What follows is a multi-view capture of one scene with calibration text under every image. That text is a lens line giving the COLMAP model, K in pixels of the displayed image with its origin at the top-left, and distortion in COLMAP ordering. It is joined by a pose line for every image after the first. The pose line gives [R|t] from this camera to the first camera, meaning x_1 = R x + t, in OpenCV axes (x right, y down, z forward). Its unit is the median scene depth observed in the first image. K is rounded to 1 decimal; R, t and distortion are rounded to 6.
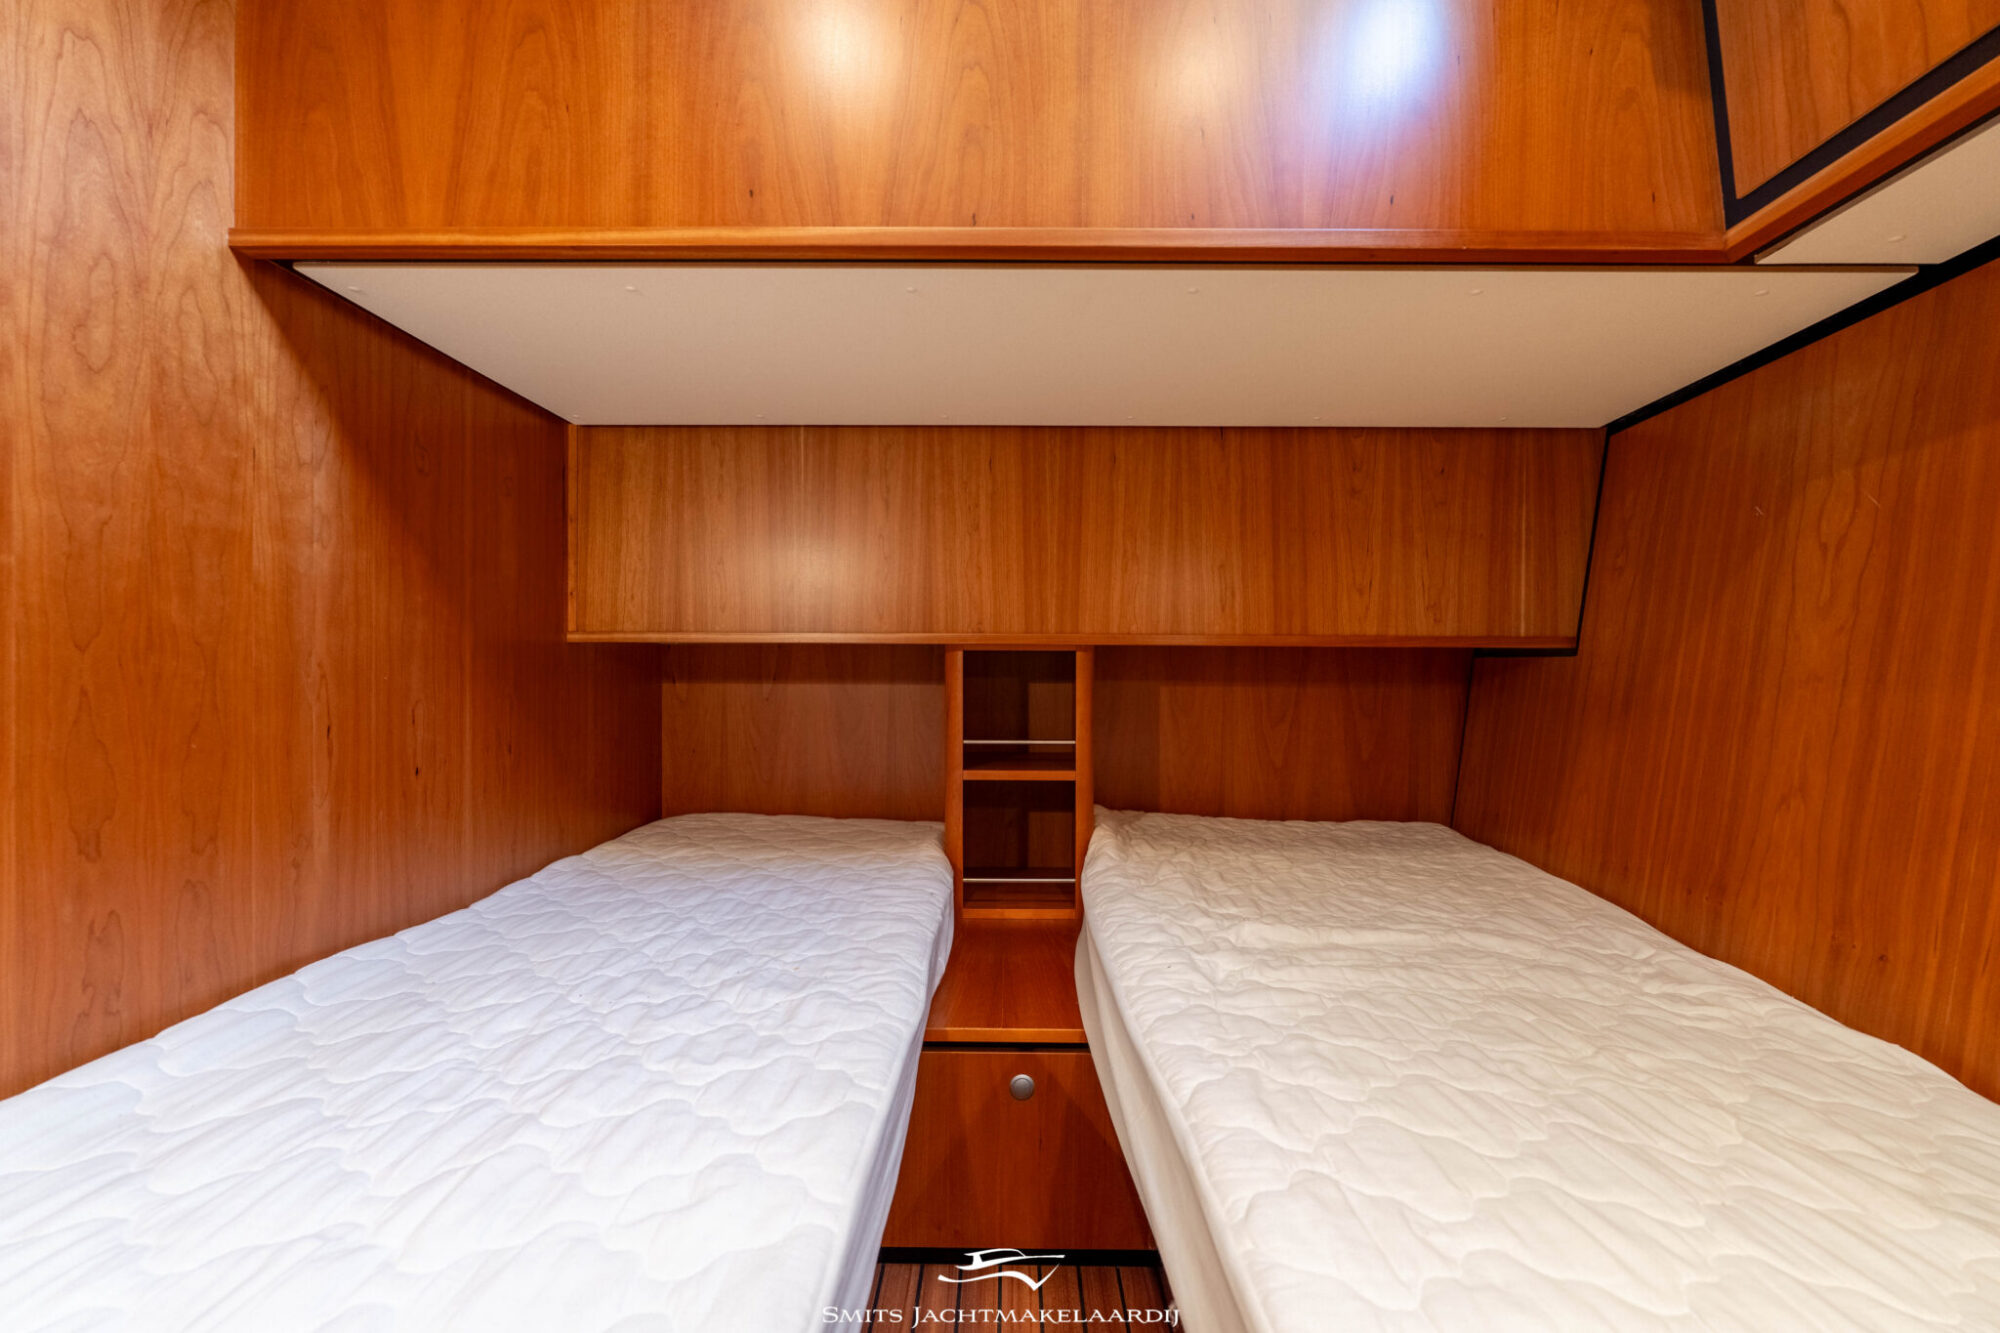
lens RADIAL K [[878.3, 0, 998.7], [0, 878.3, 670.5], [0, 0, 1]] dist [-0.004591, 0.000553]
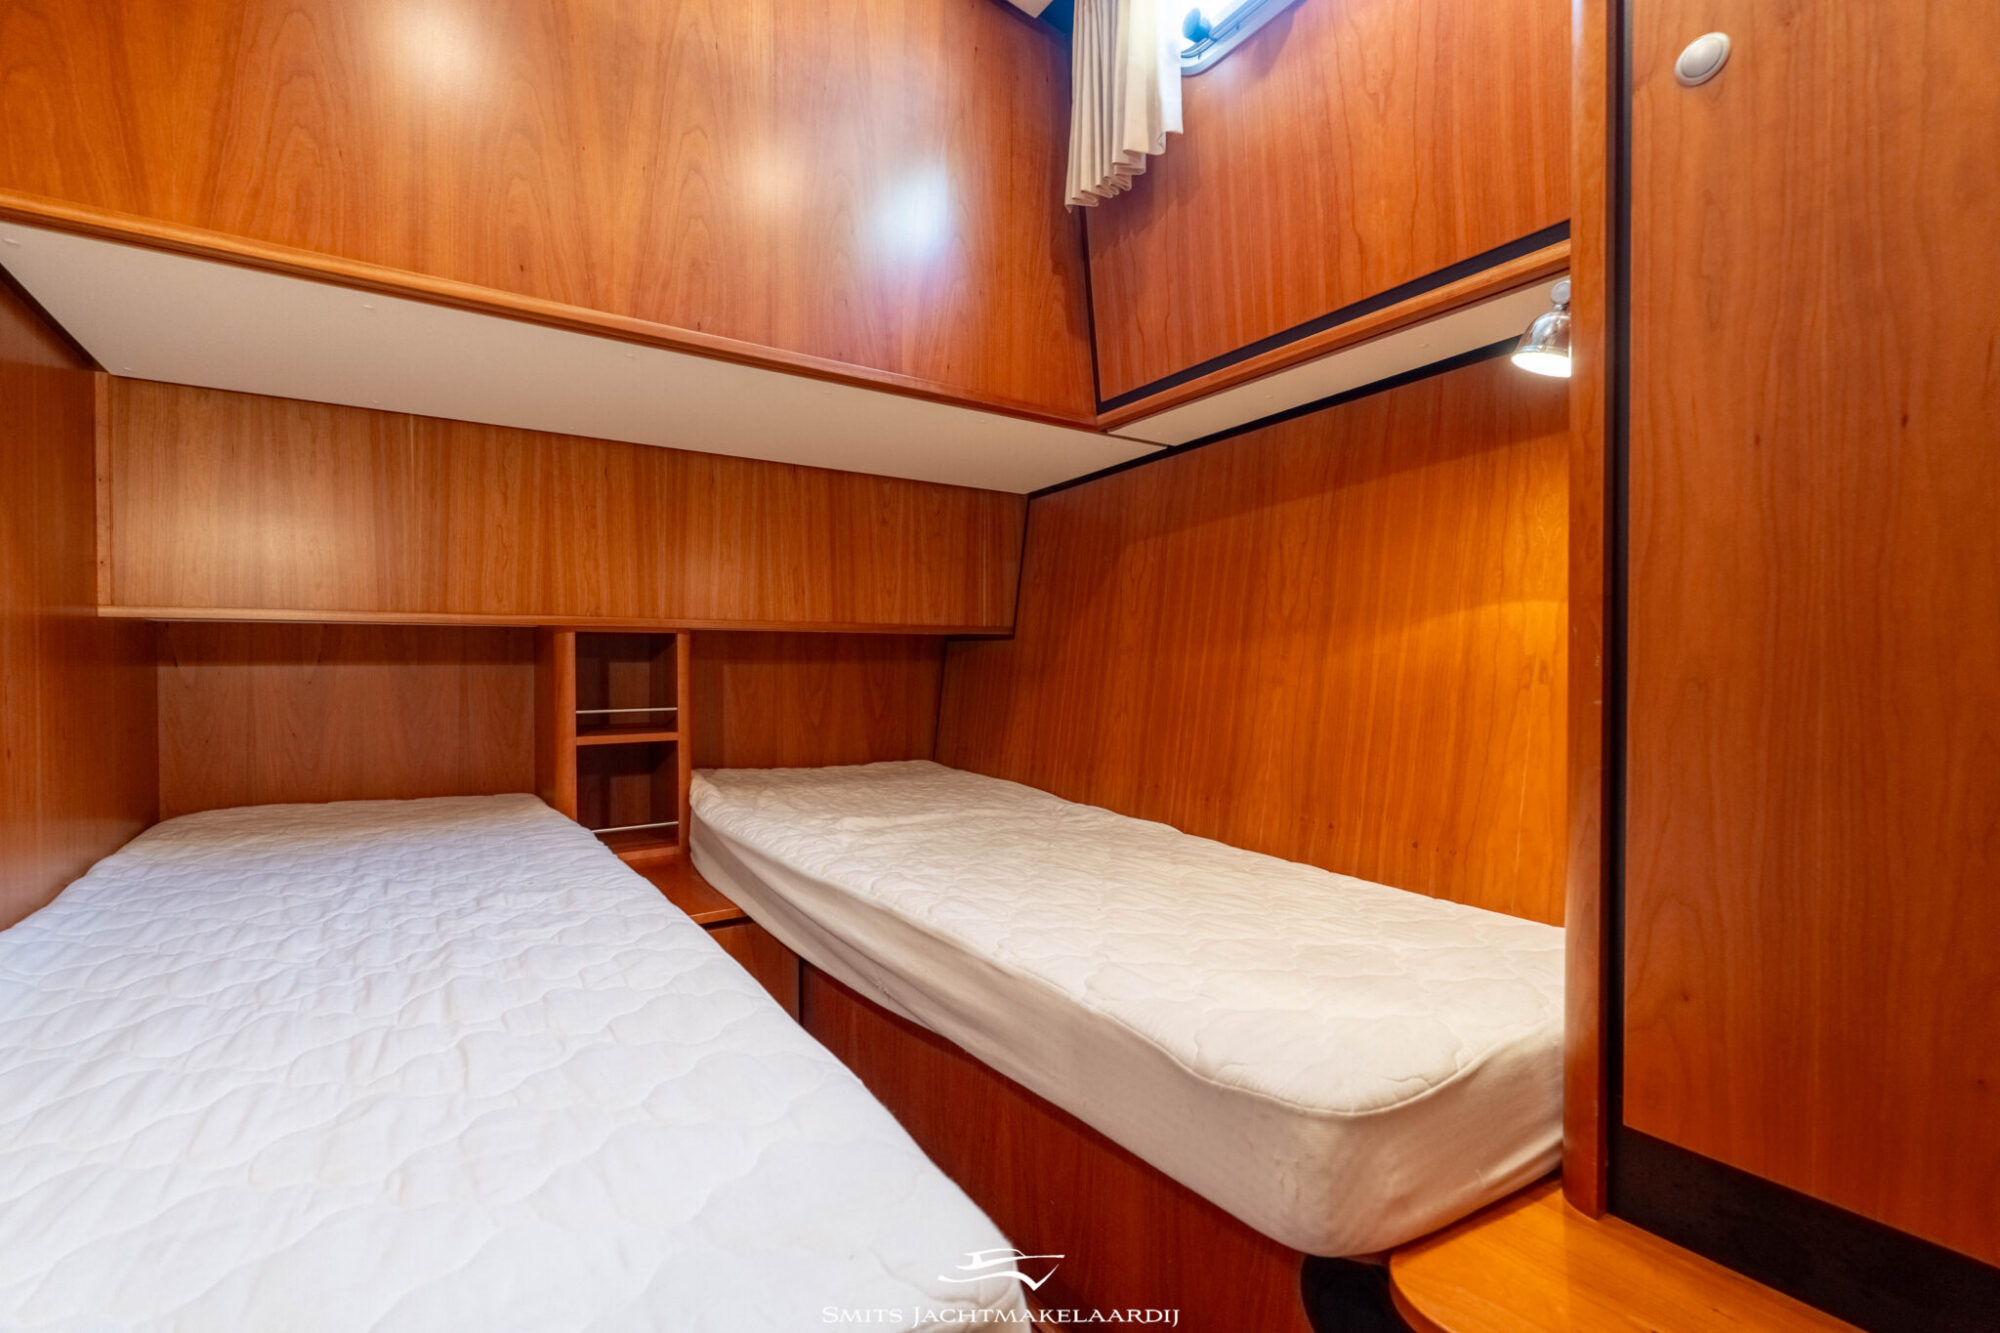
lens RADIAL K [[878.3, 0, 996.0], [0, 878.3, 667.8], [0, 0, 1]] dist [-0.004591, 0.000553]
pose [[0.817488, -0.011549, 0.575830, -0.369587], [0.007296, 0.999926, 0.009696, 0.025277], [-0.575900, -0.003725, 0.817512, -0.358338]]
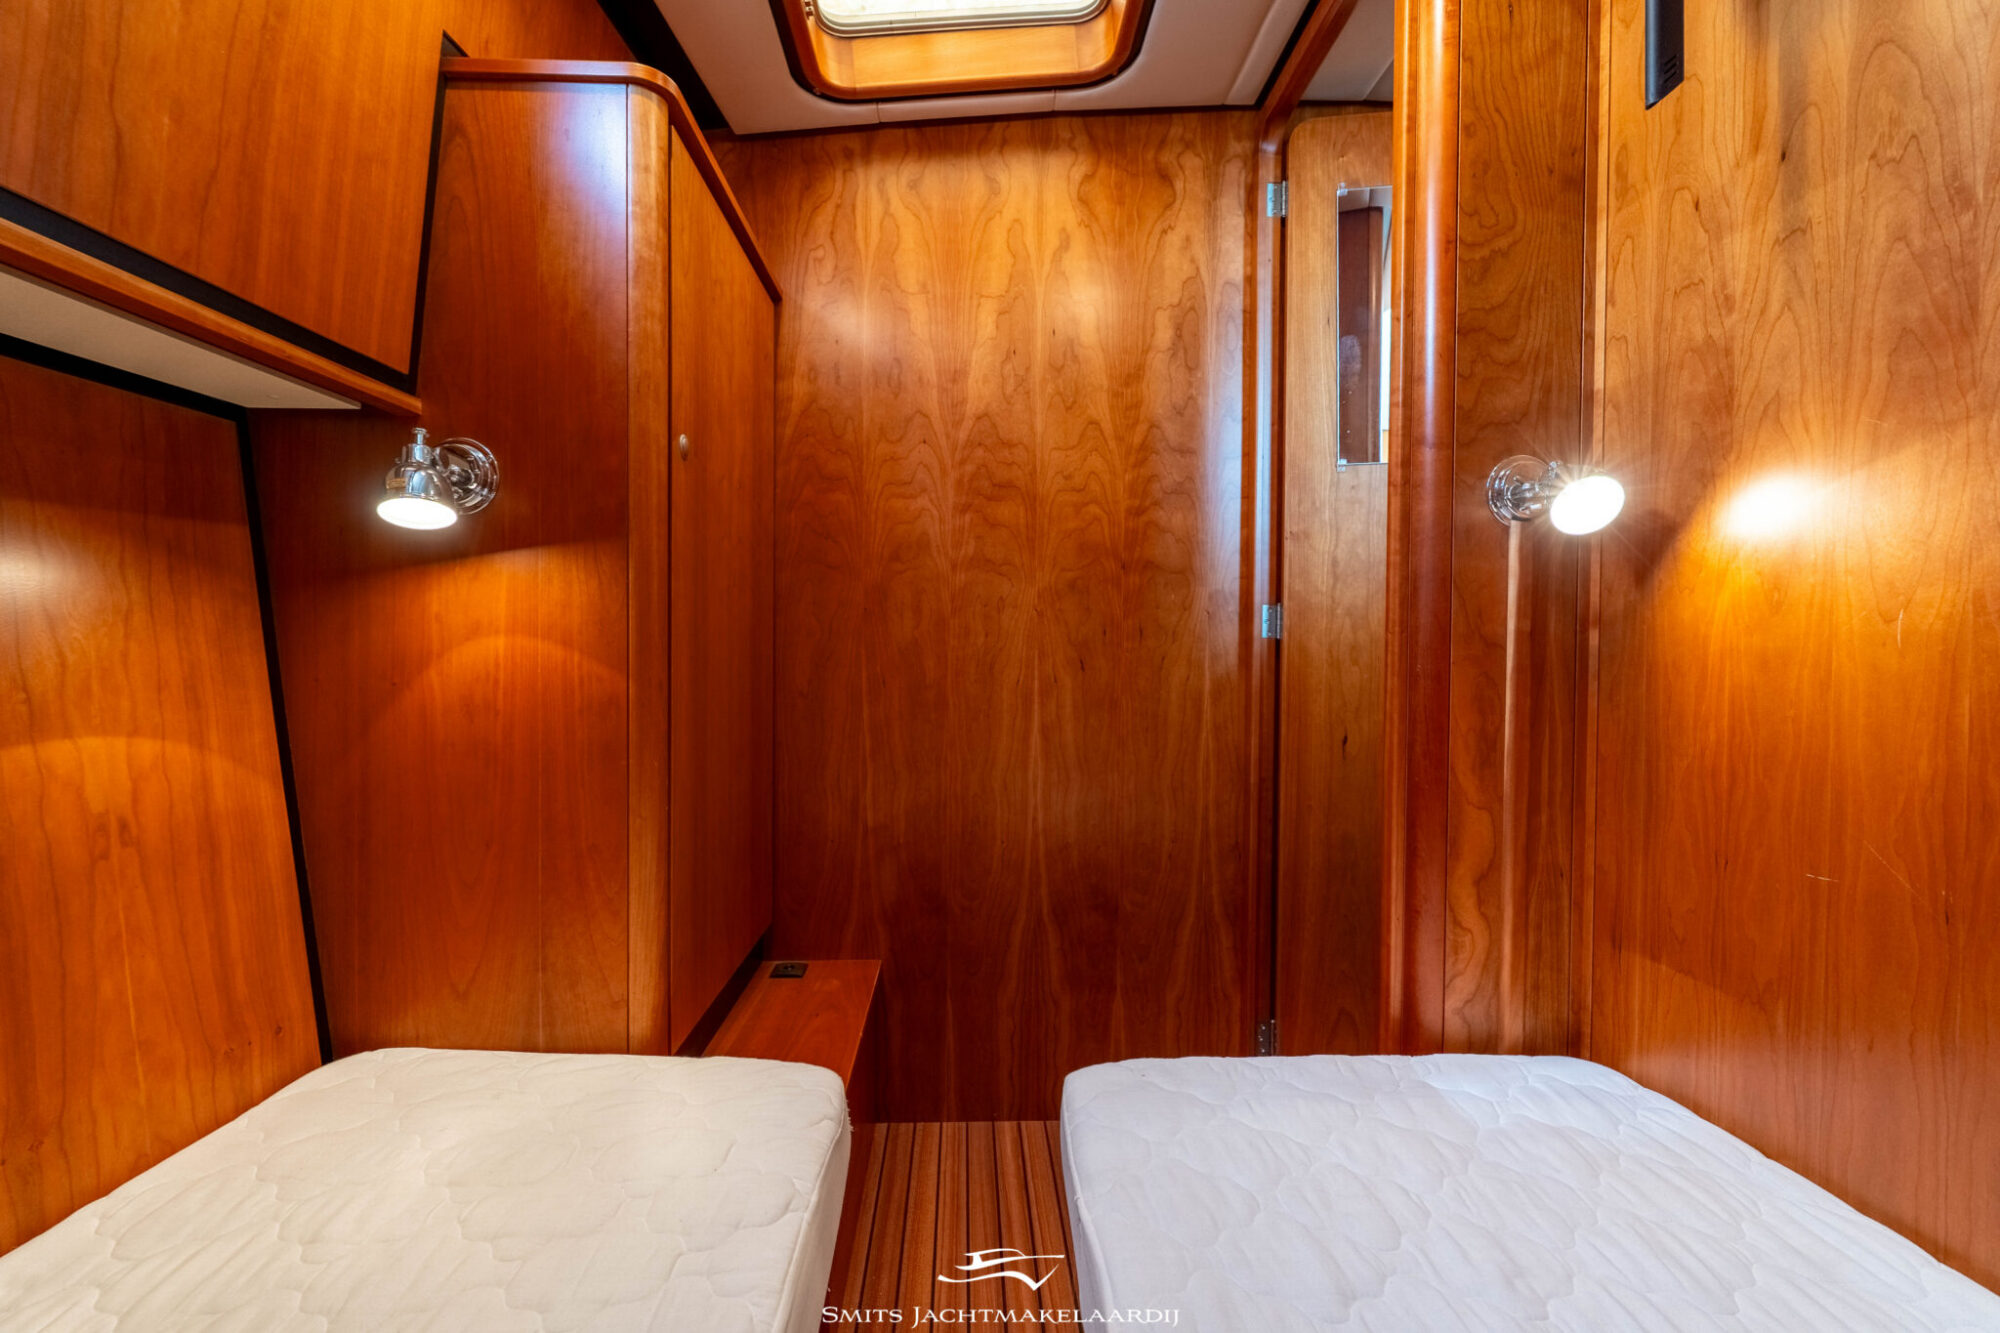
lens RADIAL K [[878.3, 0, 997.4], [0, 878.3, 660.1], [0, 0, 1]] dist [-0.004591, 0.000553]
pose [[-0.998023, -0.017963, -0.060230, 0.025381], [-0.018998, 0.999681, 0.016656, -0.133662], [0.059912, 0.017767, -0.998046, 0.925111]]
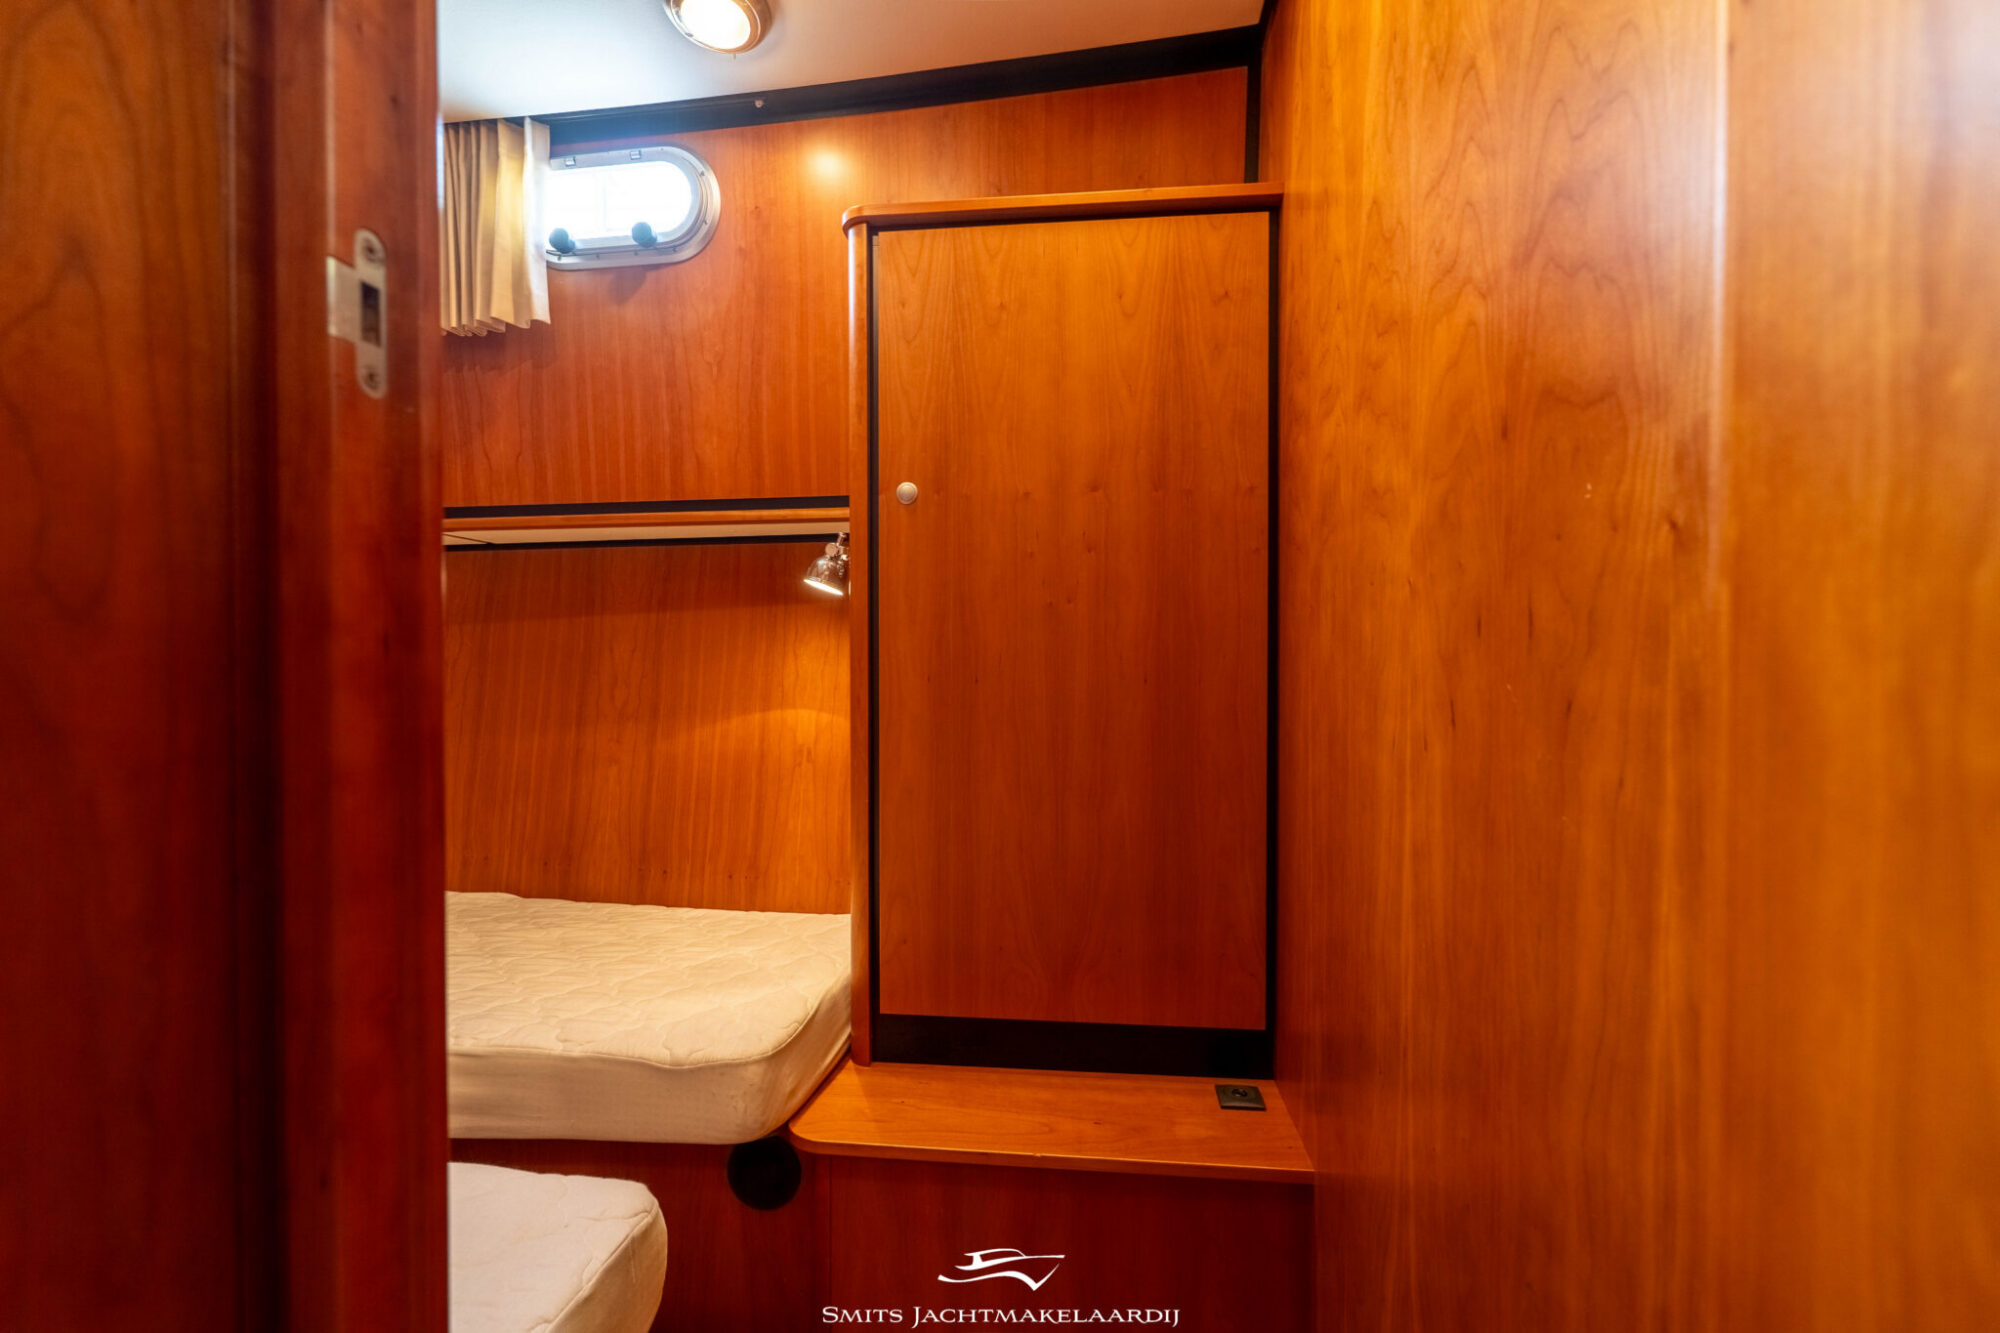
lens RADIAL K [[878.3, 0, 999.9], [0, 878.3, 667.0], [0, 0, 1]] dist [-0.004591, 0.000553]
pose [[0.084821, -0.019360, 0.996208, -0.852231], [0.006561, 0.999800, 0.018872, -0.148302], [-0.996375, 0.004936, 0.084931, -0.382625]]
